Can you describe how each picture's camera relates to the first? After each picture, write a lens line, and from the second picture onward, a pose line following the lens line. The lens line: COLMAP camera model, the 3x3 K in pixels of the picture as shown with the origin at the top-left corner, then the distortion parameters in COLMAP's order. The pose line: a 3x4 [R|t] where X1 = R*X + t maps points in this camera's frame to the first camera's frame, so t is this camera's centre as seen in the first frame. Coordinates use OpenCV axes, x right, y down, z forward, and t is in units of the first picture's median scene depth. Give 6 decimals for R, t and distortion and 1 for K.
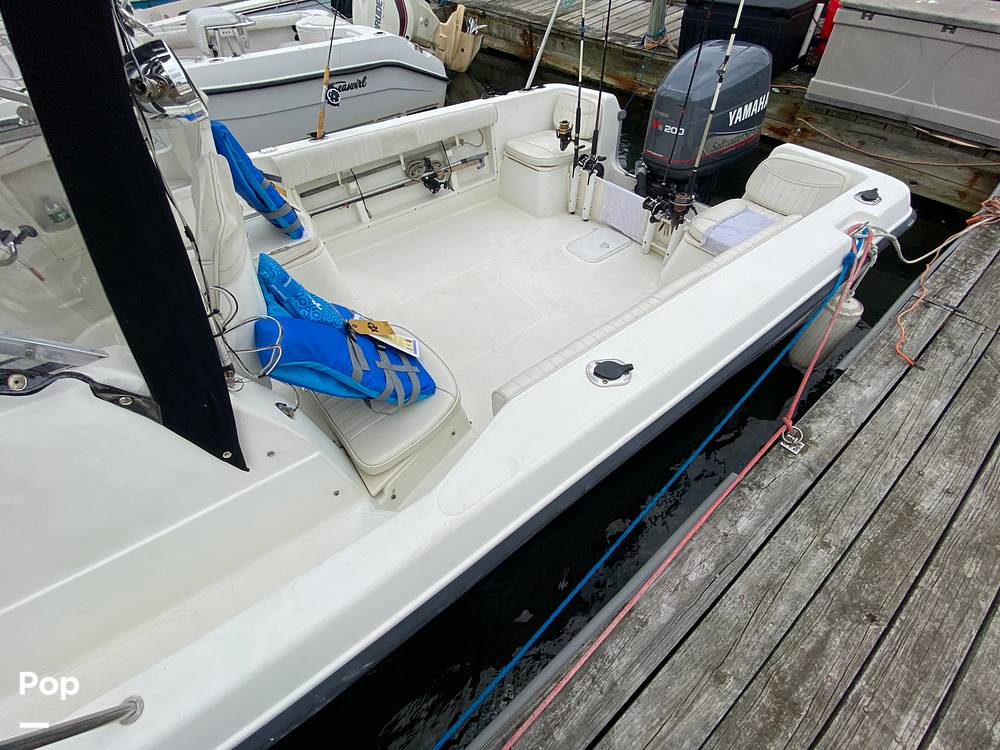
lens RADIAL K [[398.9, 0, 500.5], [0, 398.9, 379.7], [0, 0, 1]] dist [0.001333, -0.012452]
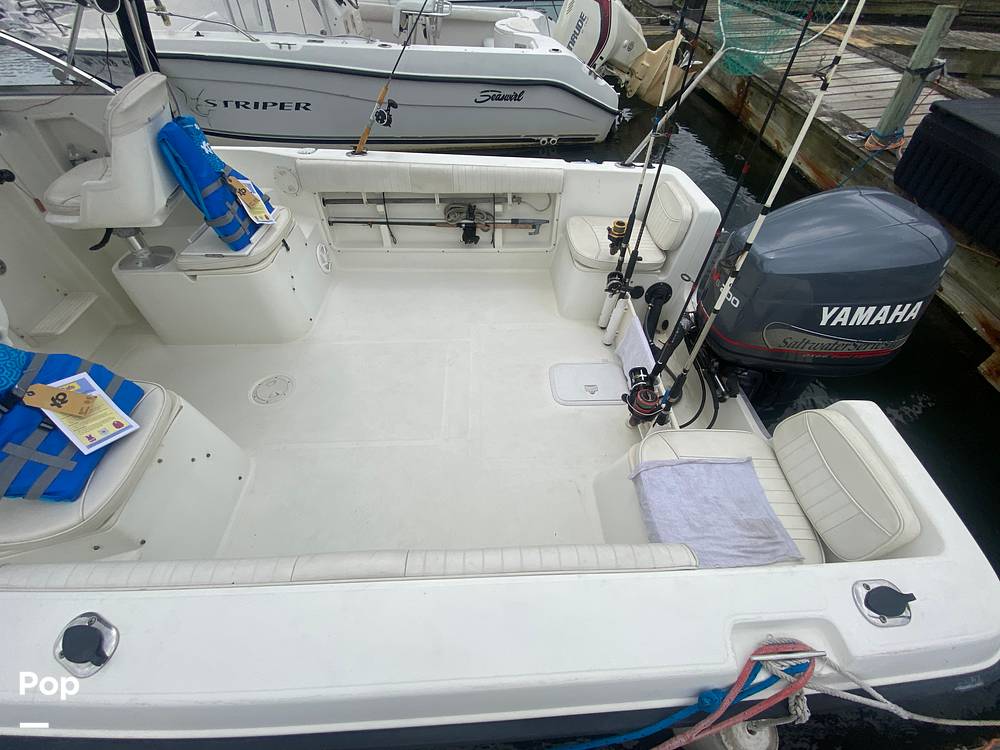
lens RADIAL K [[405.6, 0, 500.0], [0, 405.6, 375.0], [0, 0, 1]] dist [0.039219, -0.024790]
pose [[0.825328, 0.463349, -0.322710, 0.328694], [-0.467686, 0.881188, 0.069115, -0.305825], [0.316393, 0.093884, 0.943971, 0.188840]]
